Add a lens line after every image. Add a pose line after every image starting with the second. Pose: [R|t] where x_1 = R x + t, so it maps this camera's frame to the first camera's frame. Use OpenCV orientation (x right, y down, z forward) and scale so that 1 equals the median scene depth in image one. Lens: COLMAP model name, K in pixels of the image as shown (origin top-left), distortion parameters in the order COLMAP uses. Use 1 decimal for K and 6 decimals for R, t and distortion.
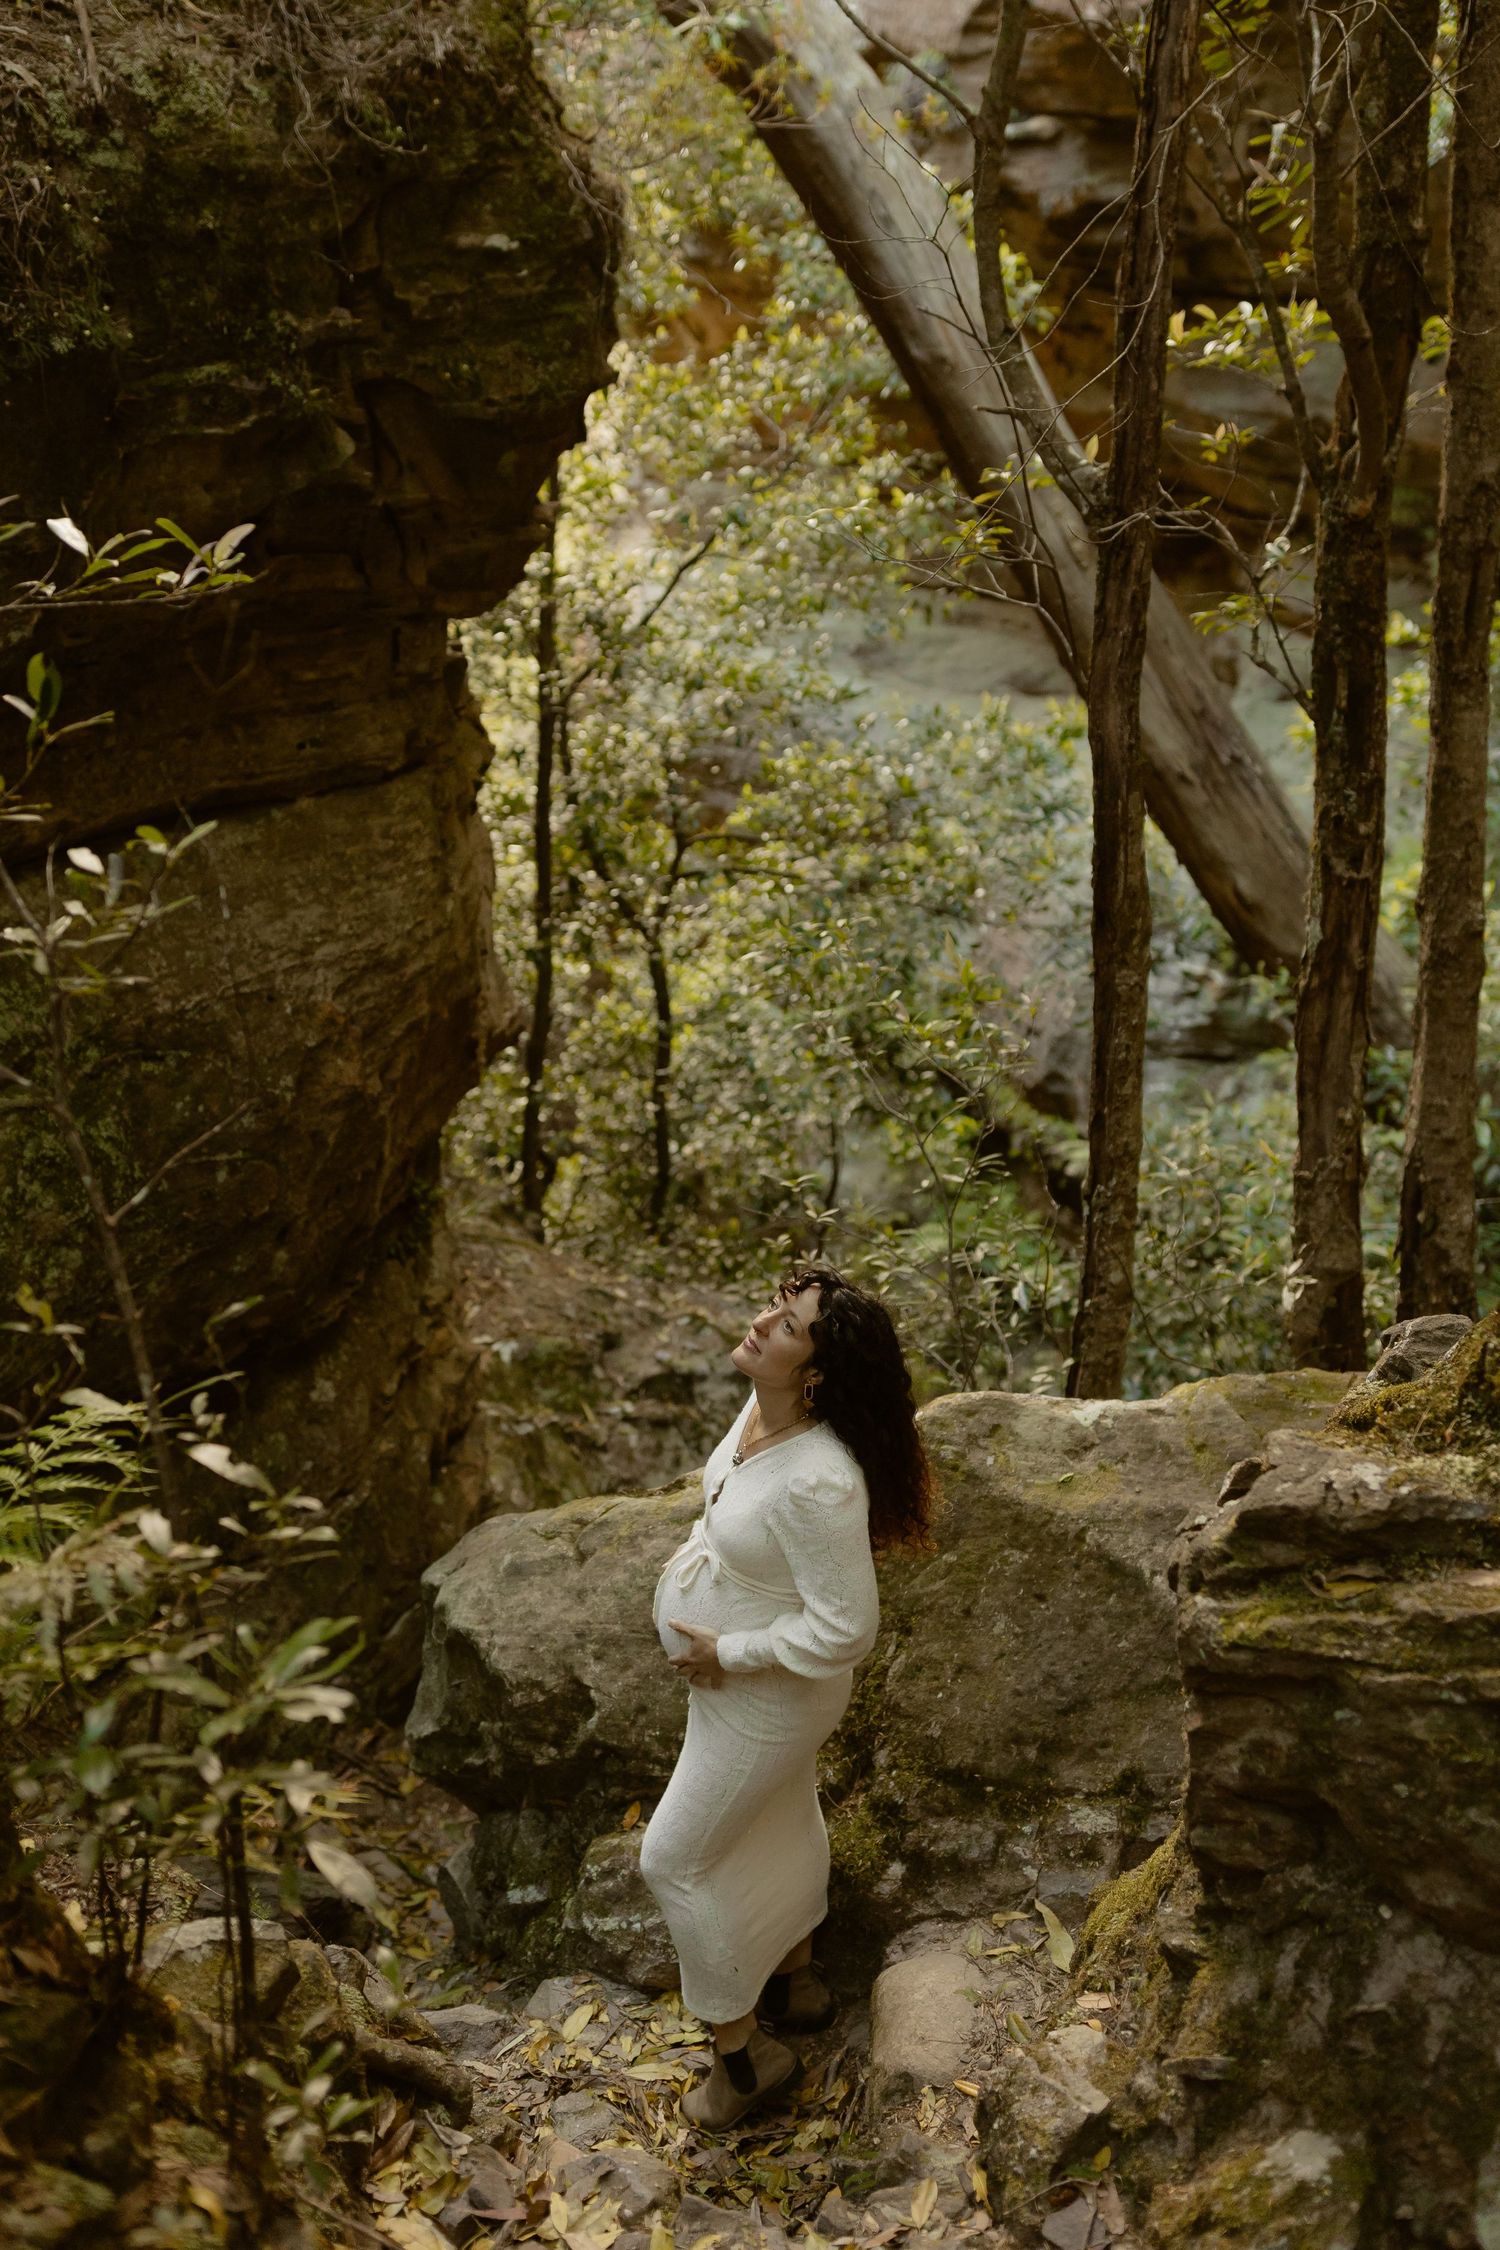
lens RADIAL K [[2556.8, 0, 712.0], [0, 2556.8, 973.2], [0, 0, 1]] dist [0.002996, 0.000000]
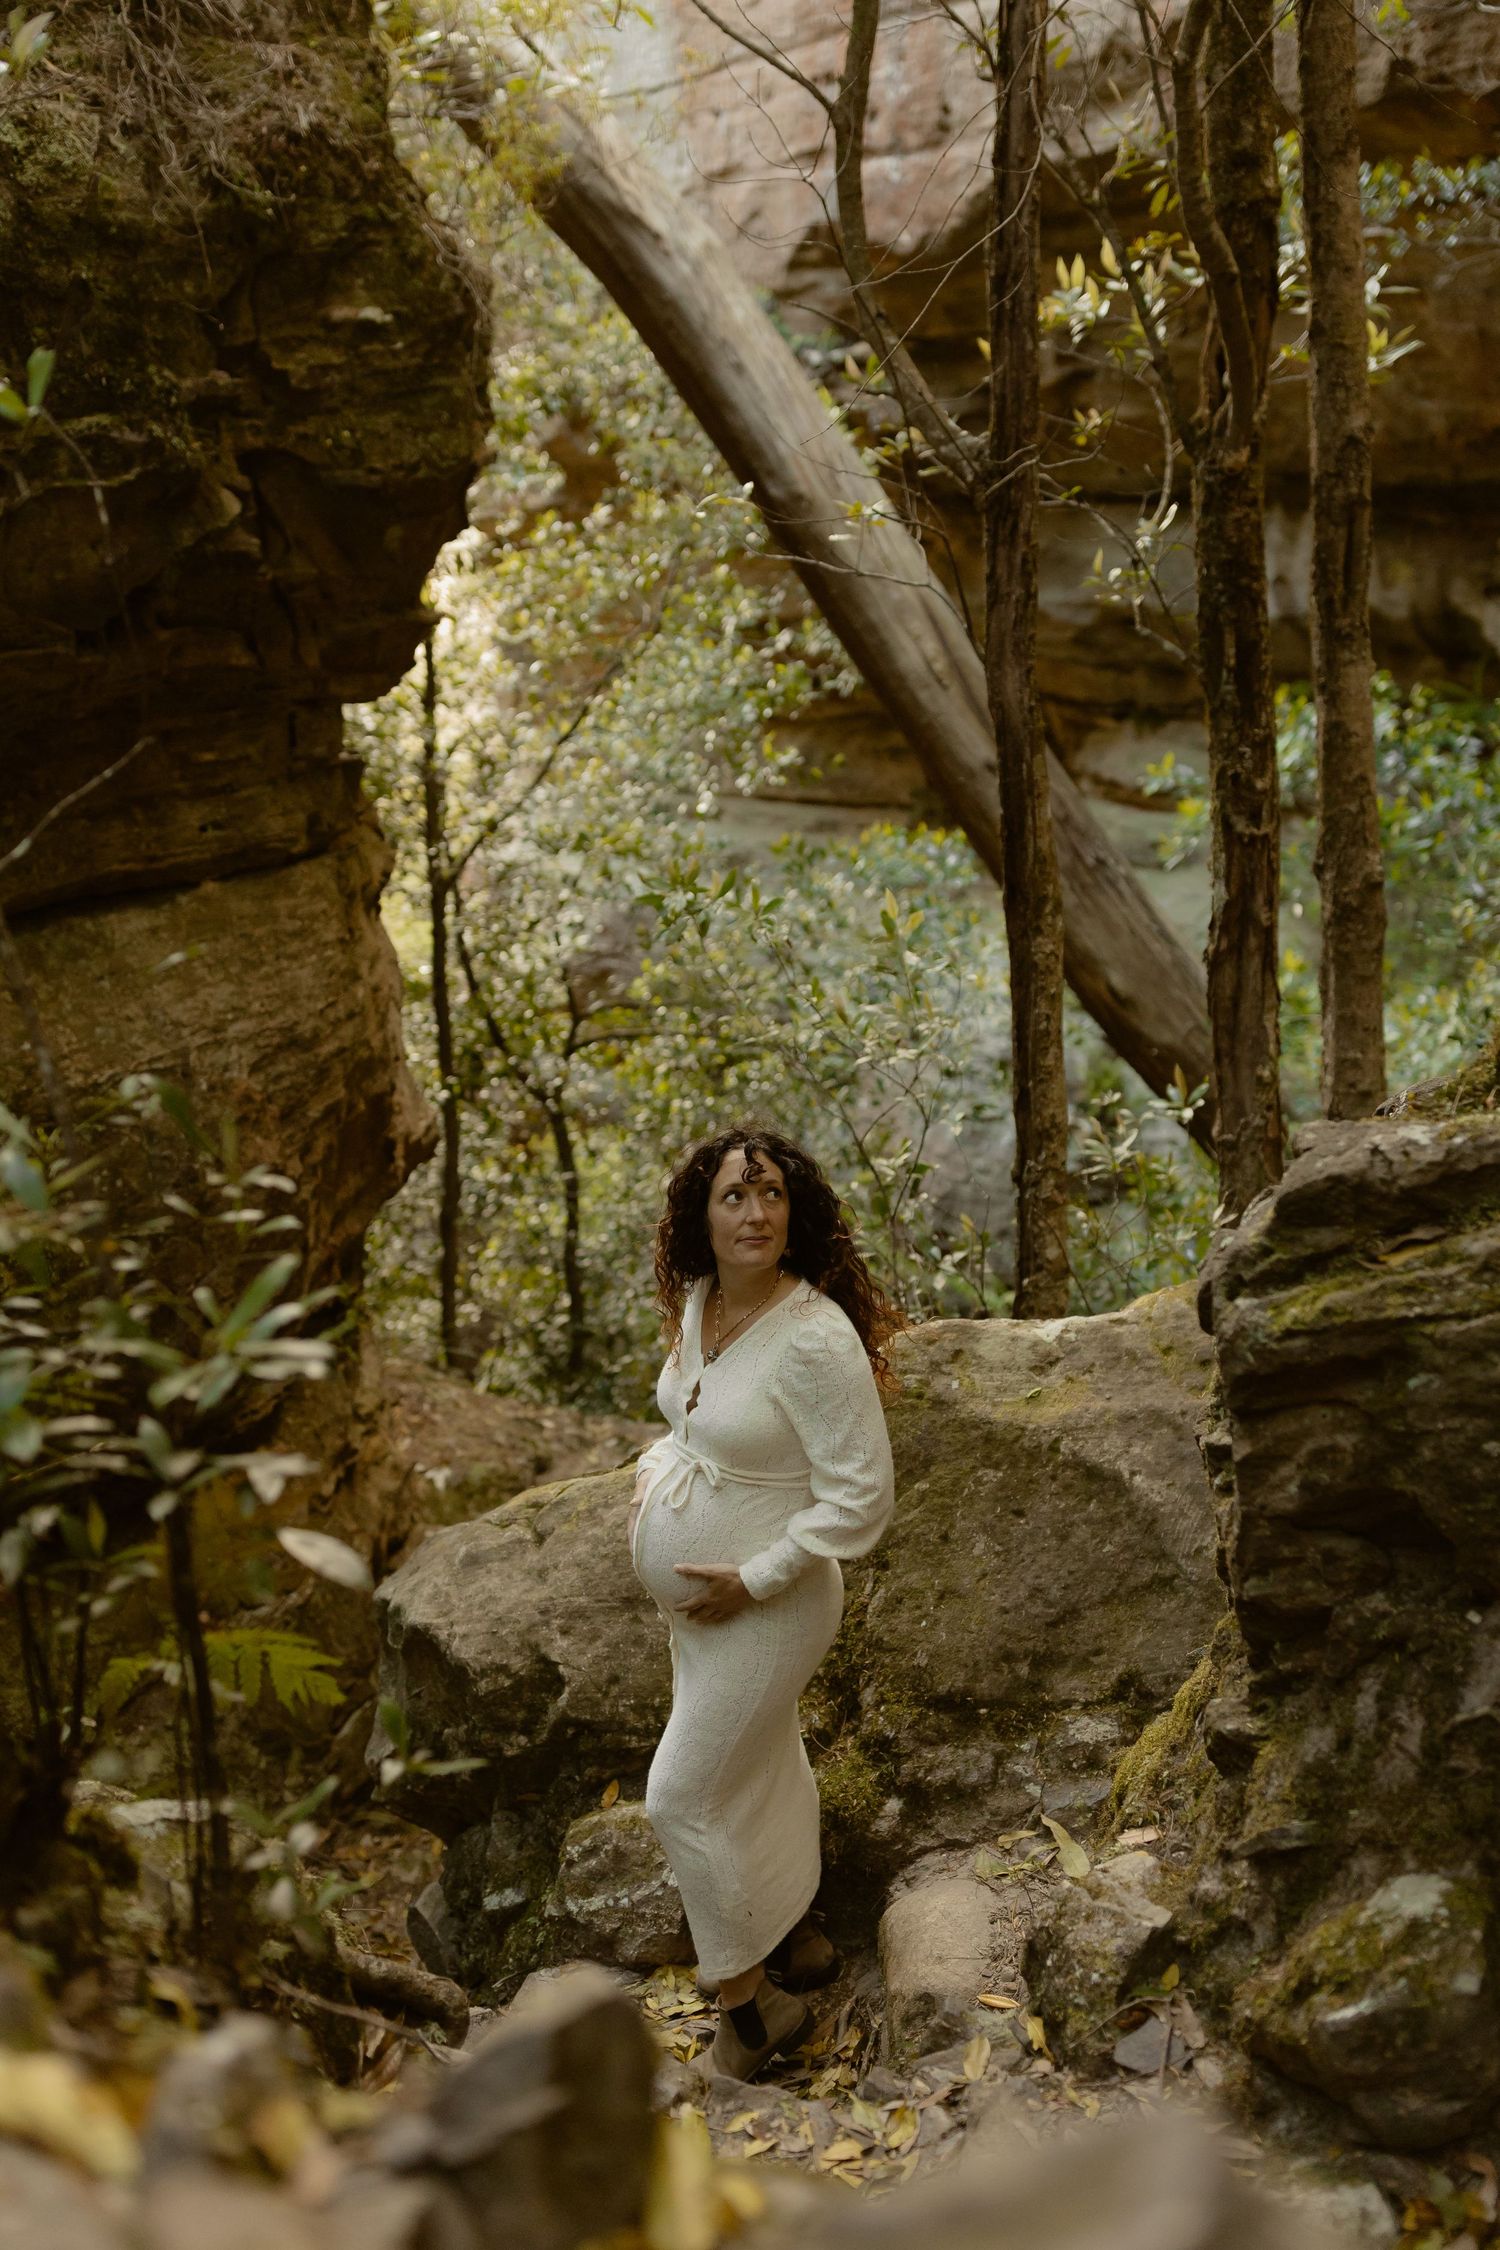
lens RADIAL K [[2354.6, 0, 779.7], [0, 2354.6, 1070.0], [0, 0, 1]] dist [0.002700, 0.000000]
pose [[0.994850, -0.063588, 0.078931, -0.019445], [0.068809, 0.995491, -0.065292, 0.114880], [-0.074424, 0.070387, 0.994740, 0.093875]]
